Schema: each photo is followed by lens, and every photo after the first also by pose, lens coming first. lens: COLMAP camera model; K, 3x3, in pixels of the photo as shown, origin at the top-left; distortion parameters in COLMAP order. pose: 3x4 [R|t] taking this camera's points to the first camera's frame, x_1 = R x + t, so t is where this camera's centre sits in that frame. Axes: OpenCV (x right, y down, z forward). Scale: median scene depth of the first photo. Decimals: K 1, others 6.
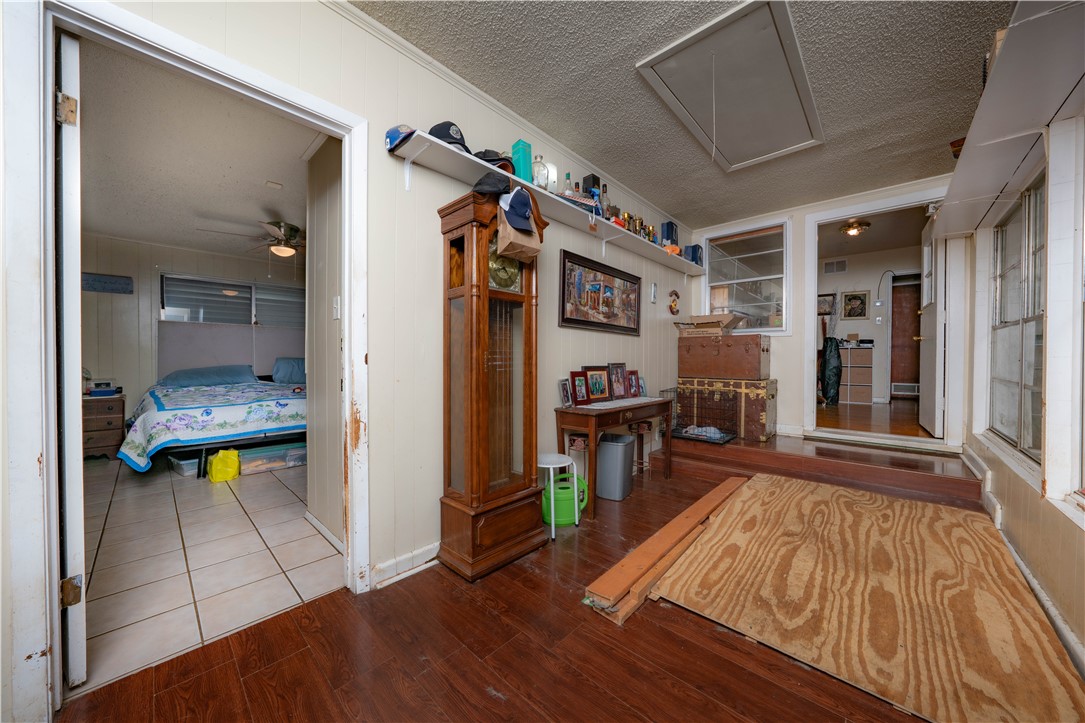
lens RADIAL K [[372.2, 0, 540.7], [0, 372.2, 360.5], [0, 0, 1]] dist [-0.000015, 0.000064]
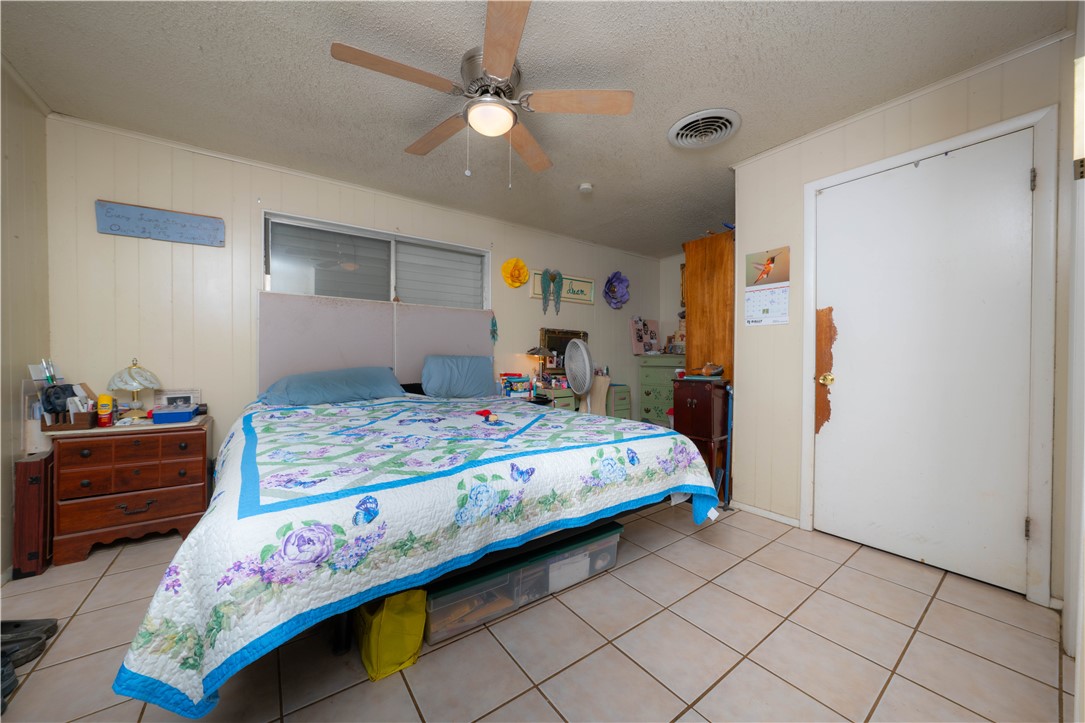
lens RADIAL K [[383.7, 0, 548.0], [0, 383.7, 359.6], [0, 0, 1]] dist [-0.003454, -0.000068]
pose [[0.984902, 0.001005, -0.173113, -0.601021], [-0.001025, 0.999999, -0.000027, 0.000775], [0.173113, 0.000205, 0.984902, 0.610432]]
